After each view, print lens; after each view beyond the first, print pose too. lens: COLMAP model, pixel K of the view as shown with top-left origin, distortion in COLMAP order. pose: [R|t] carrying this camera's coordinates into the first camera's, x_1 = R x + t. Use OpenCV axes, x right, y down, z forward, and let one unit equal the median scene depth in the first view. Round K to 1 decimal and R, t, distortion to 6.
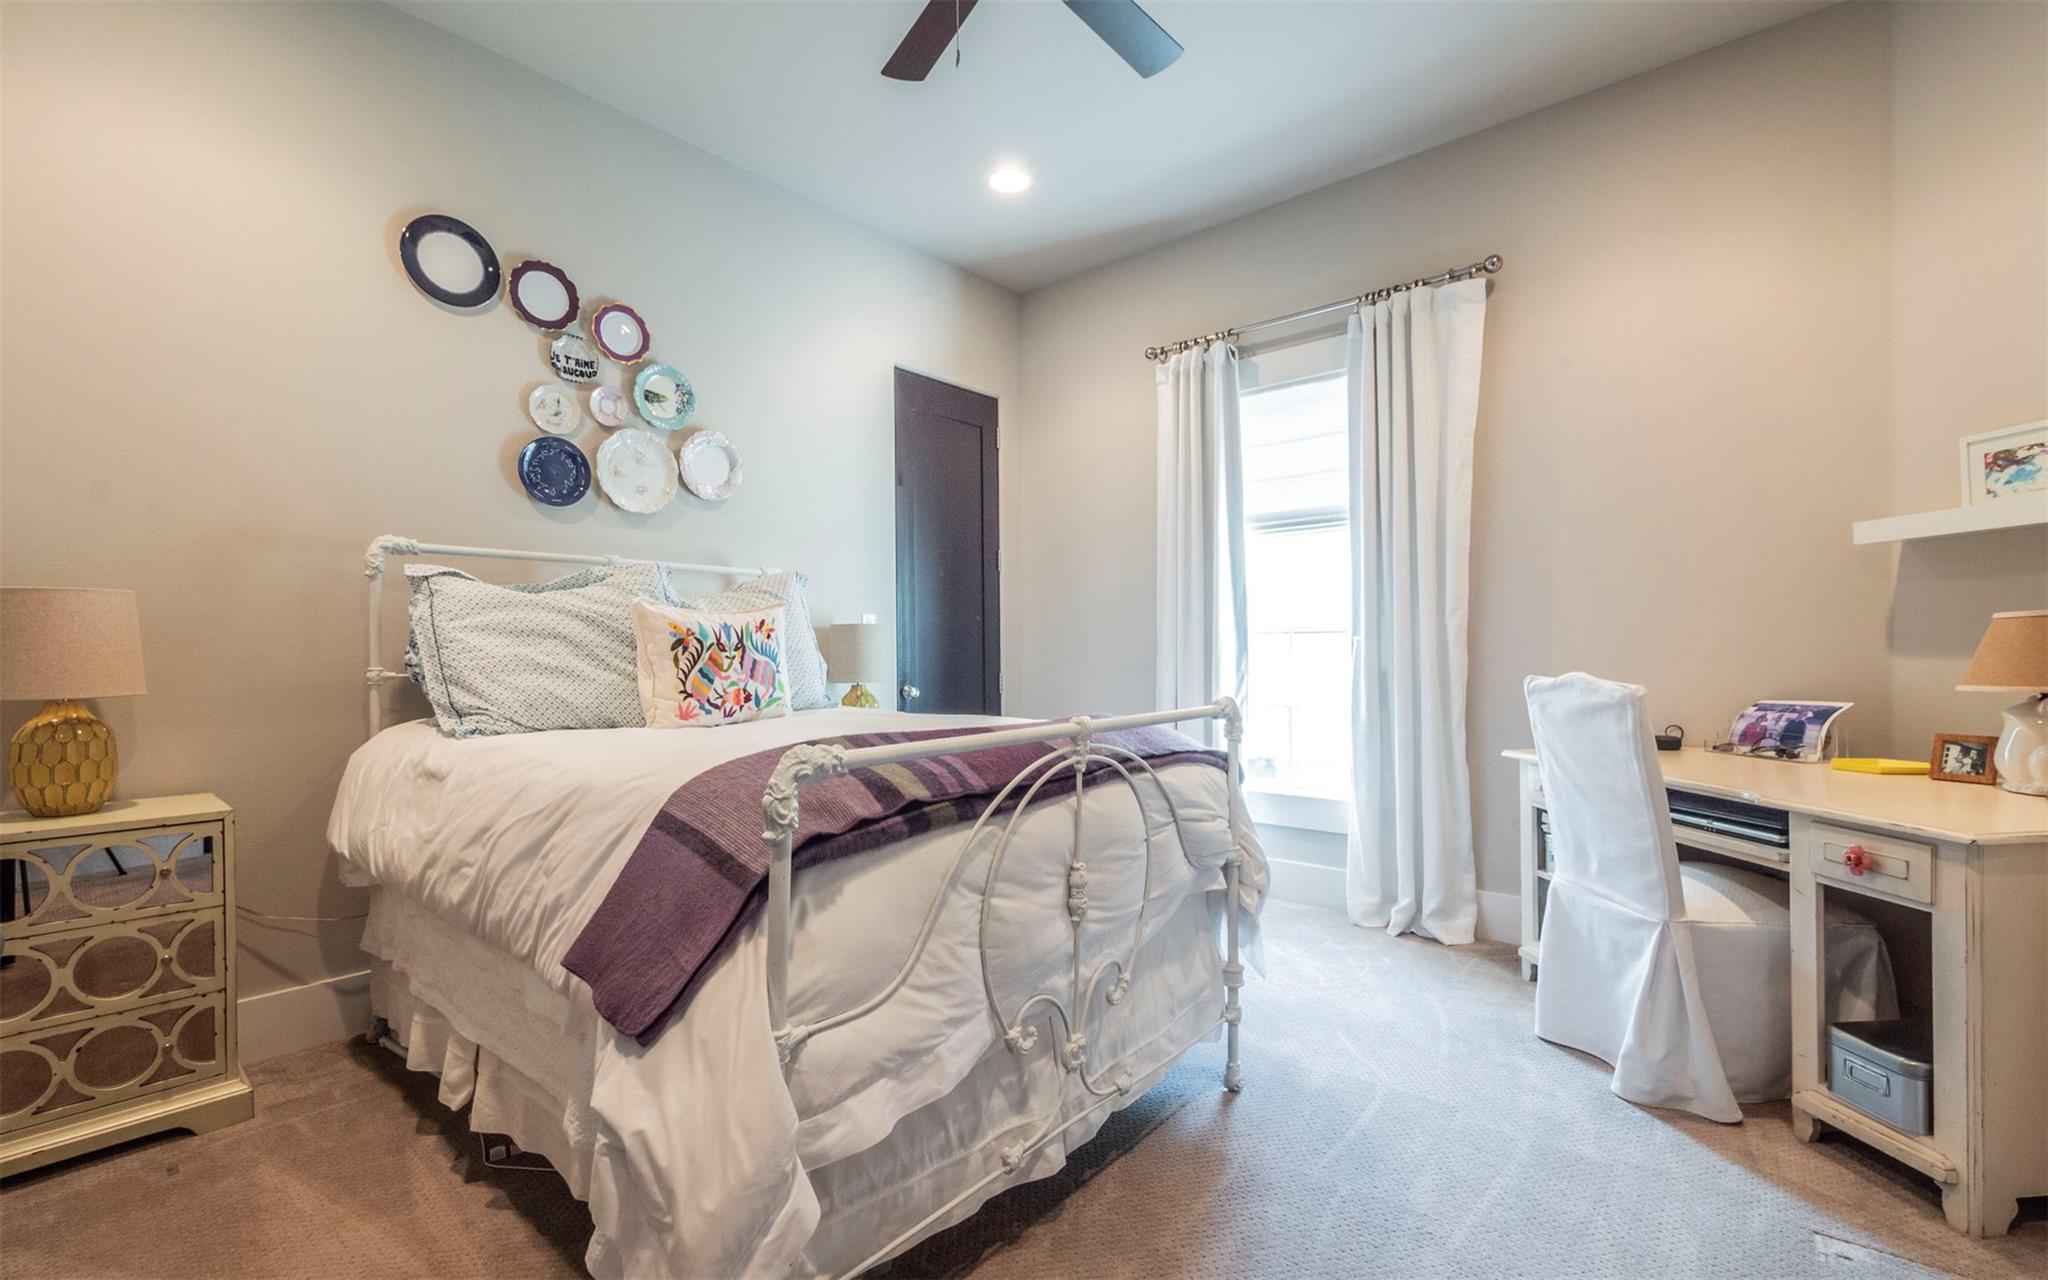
lens RADIAL K [[867.2, 0, 1024.0], [0, 867.2, 640.0], [0, 0, 1]] dist [-0.000654, -0.000096]
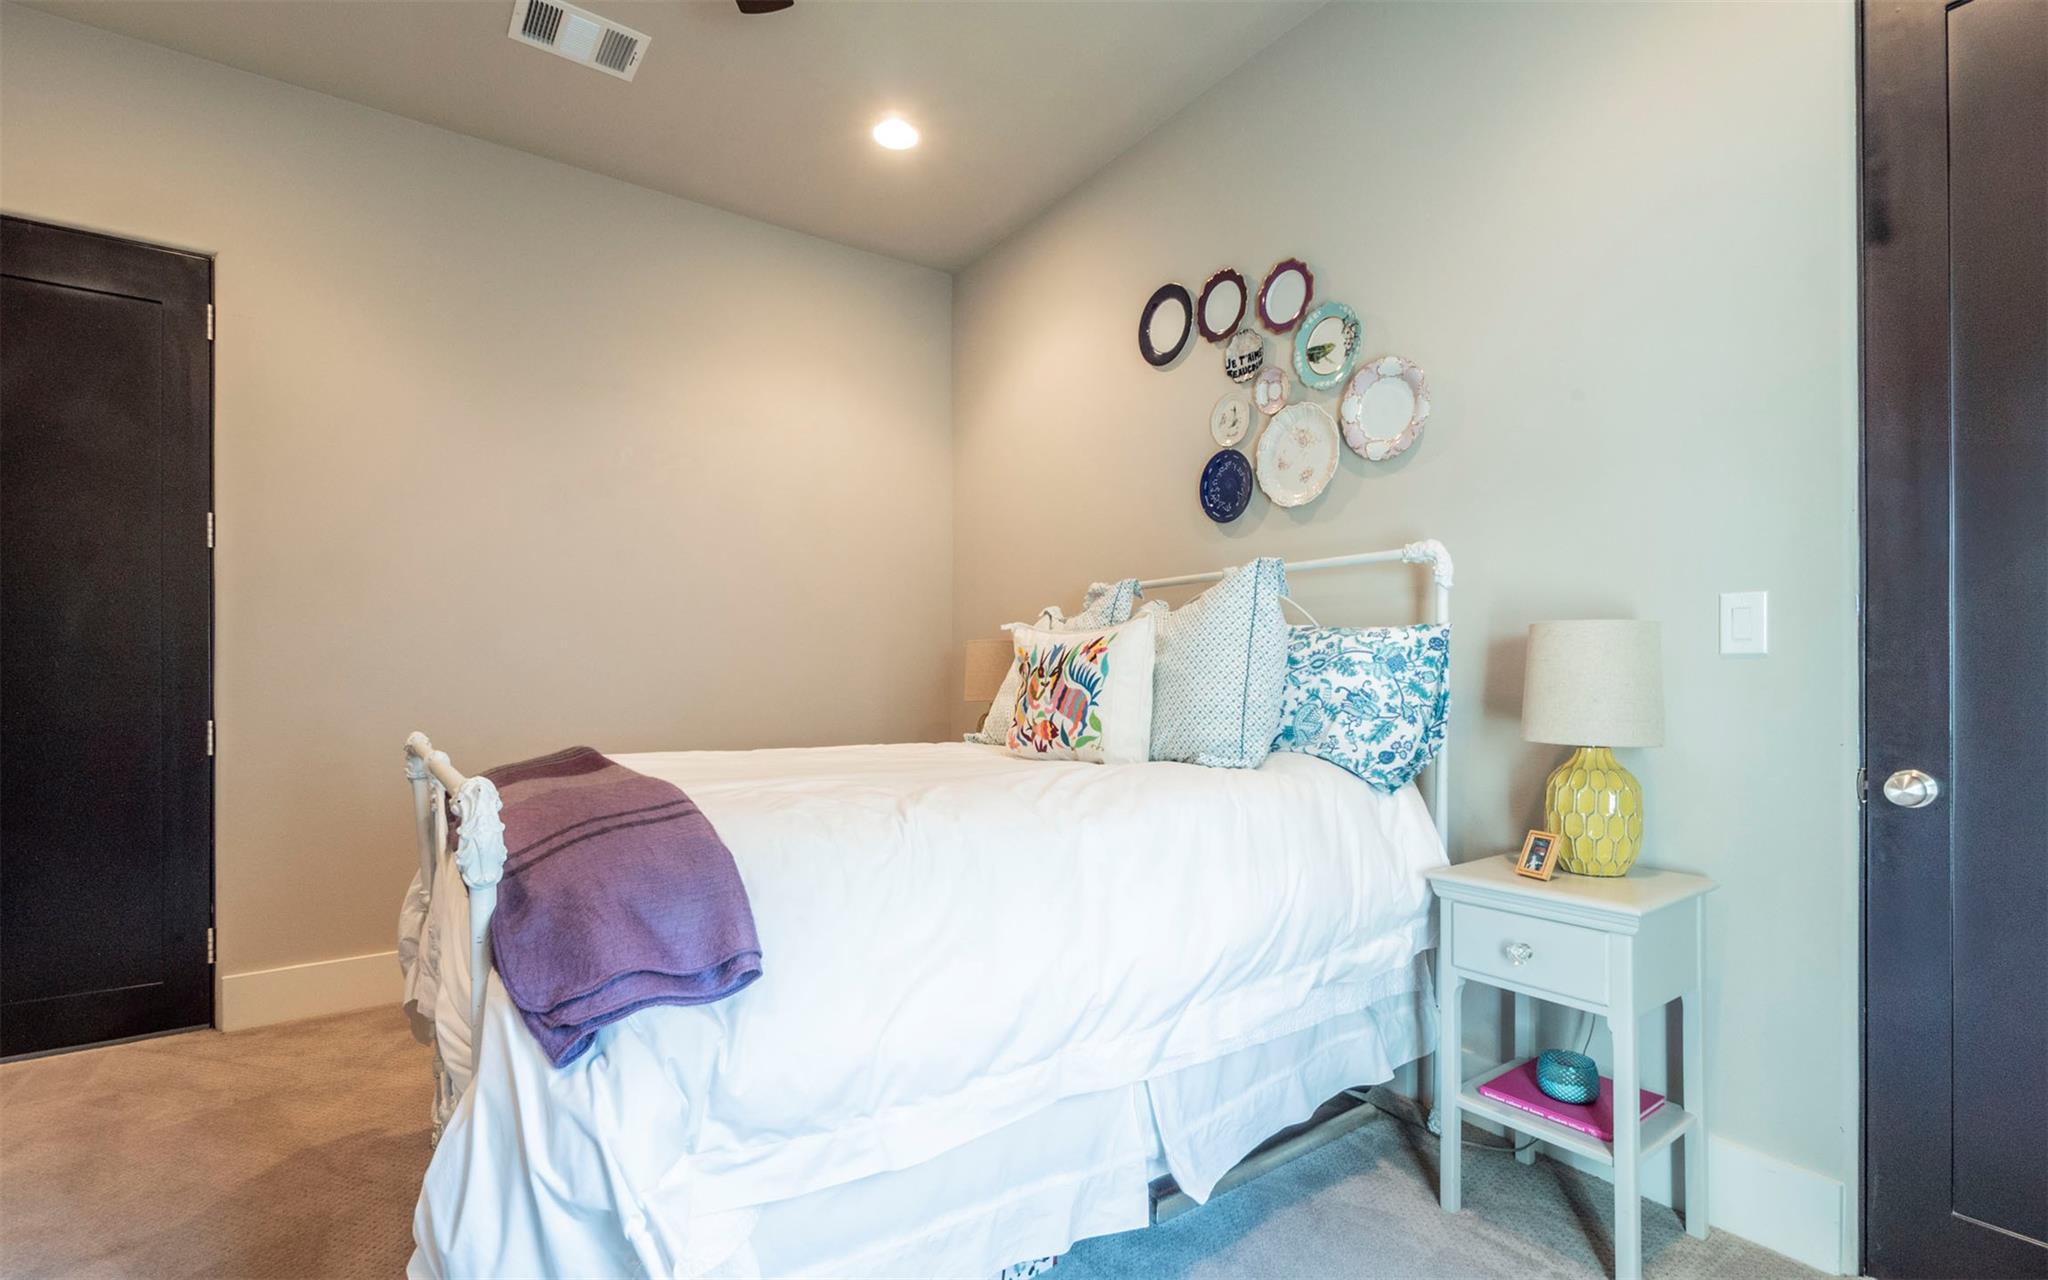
lens RADIAL K [[884.7, 0, 1029.0], [0, 884.7, 674.9], [0, 0, 1]] dist [-0.000915, 0.000015]
pose [[-0.230649, 0.002091, -0.973035, 0.509900], [0.013438, 0.999909, -0.001036, 0.011155], [0.972944, -0.013314, -0.230656, 1.143422]]
